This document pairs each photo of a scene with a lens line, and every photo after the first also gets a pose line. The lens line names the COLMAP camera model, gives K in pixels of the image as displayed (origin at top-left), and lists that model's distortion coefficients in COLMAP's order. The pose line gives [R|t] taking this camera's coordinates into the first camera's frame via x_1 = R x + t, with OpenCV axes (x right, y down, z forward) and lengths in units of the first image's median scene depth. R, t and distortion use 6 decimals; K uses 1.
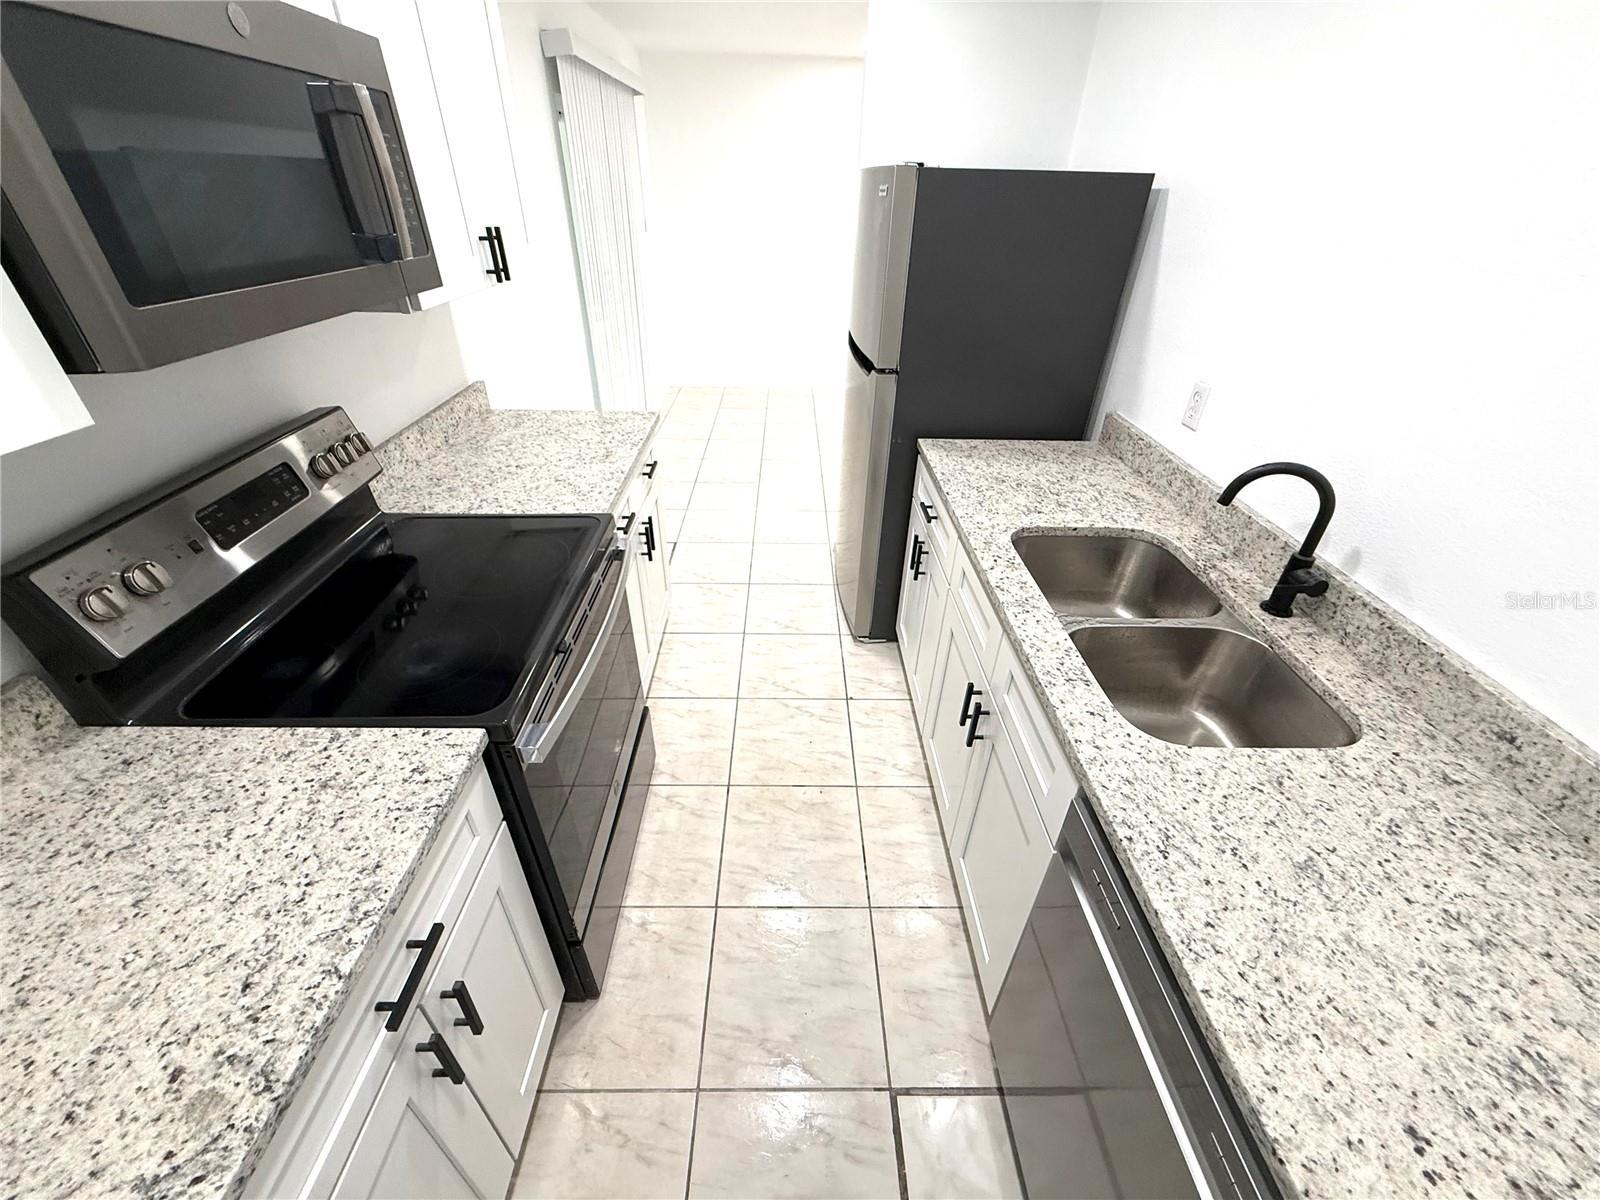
lens RADIAL K [[635.9, 0, 796.9], [0, 635.9, 598.3], [0, 0, 1]] dist [0.000908, -0.000309]
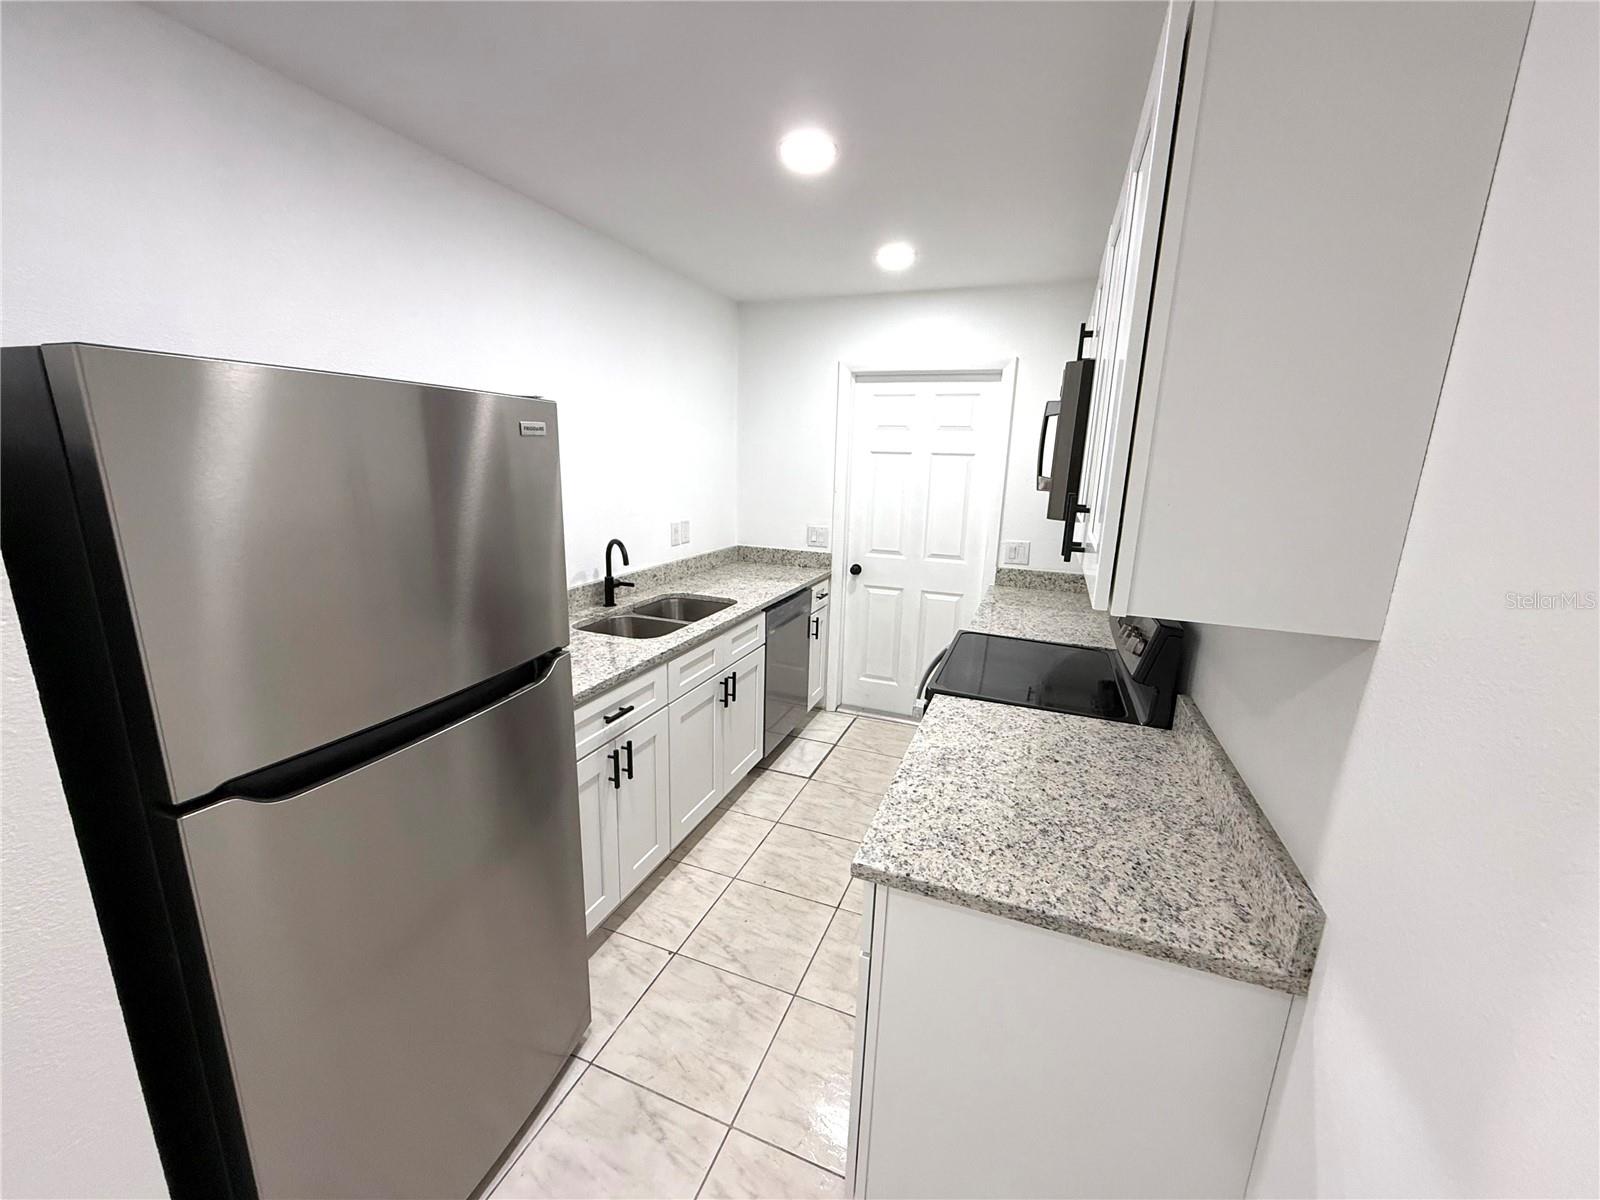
lens RADIAL K [[635.9, 0, 795.0], [0, 635.9, 601.4], [0, 0, 1]] dist [0.000908, -0.000309]
pose [[-0.924221, -0.131060, 0.358662, -0.415176], [0.167531, 0.704867, 0.689272, -0.974253], [-0.343145, 0.697127, -0.629496, 1.525726]]
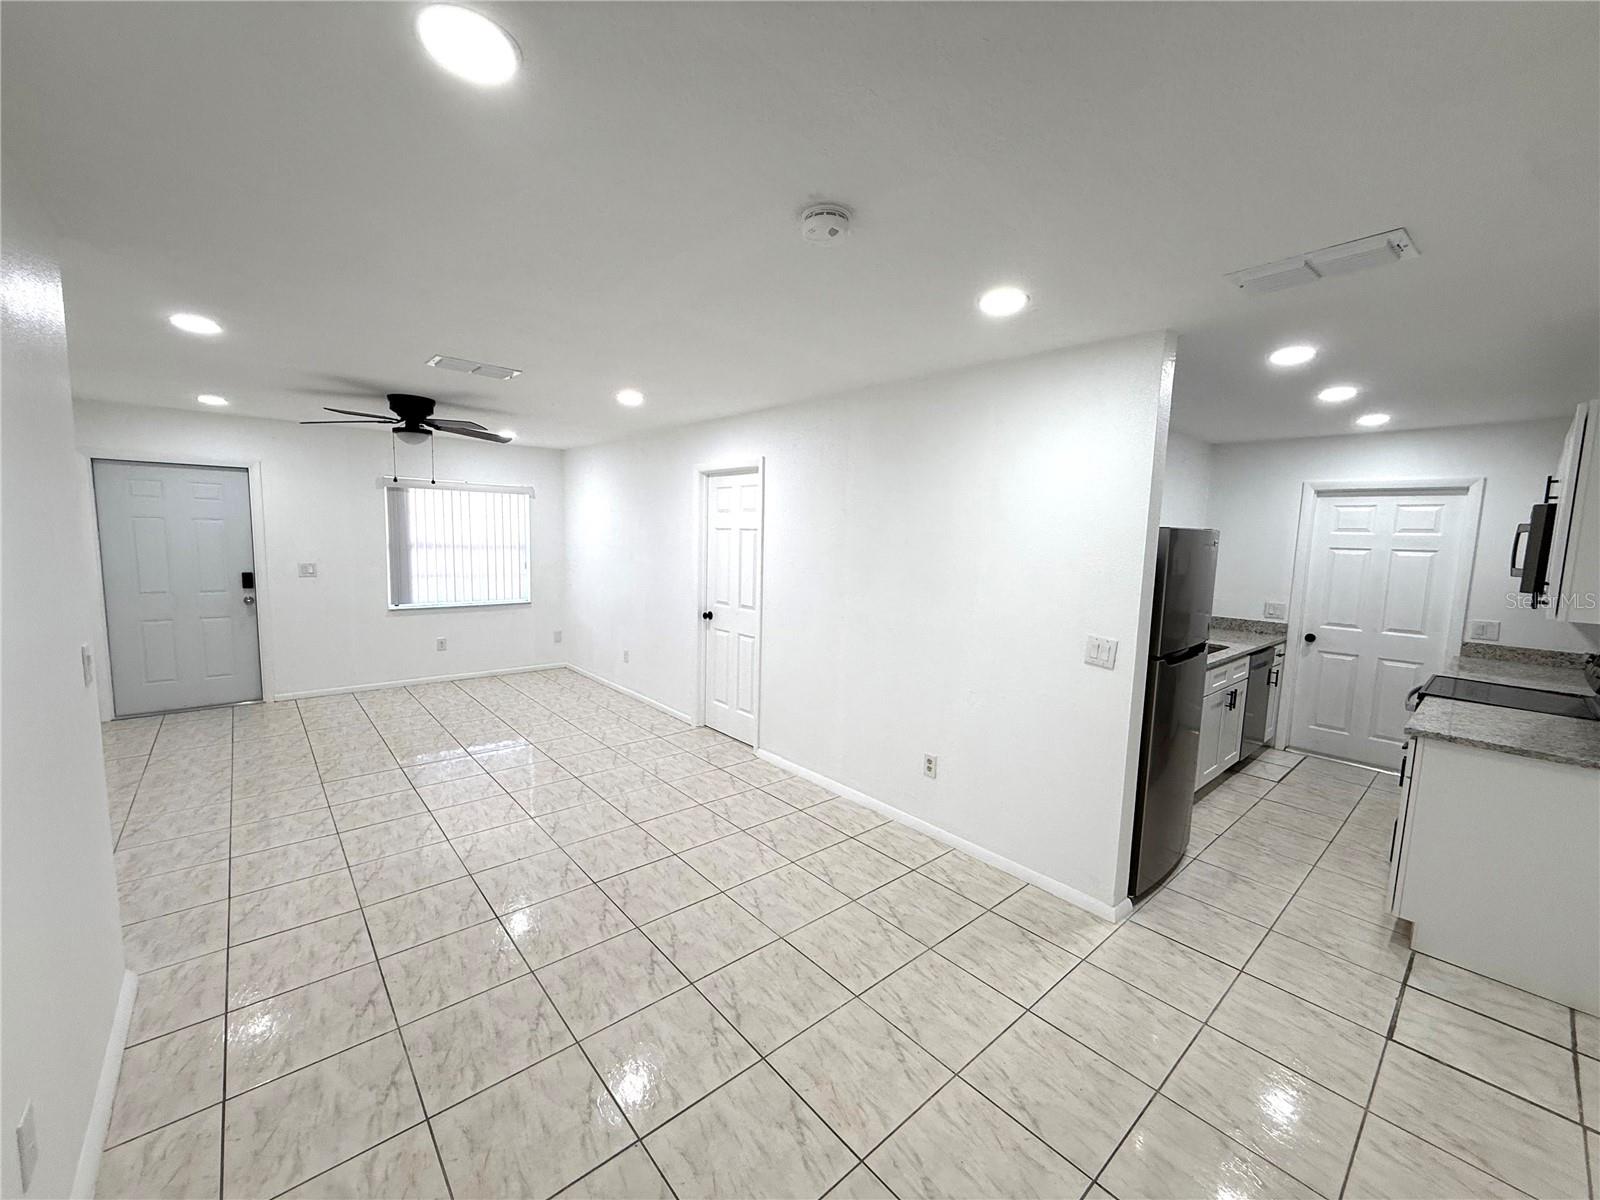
lens RADIAL K [[635.9, 0, 798.7], [0, 635.9, 603.8], [0, 0, 1]] dist [0.000908, -0.000309]
pose [[-0.648092, -0.121895, 0.751743, -0.436969], [0.382549, 0.801426, 0.459753, -1.753562], [-0.658508, 0.585541, -0.472767, 2.683954]]
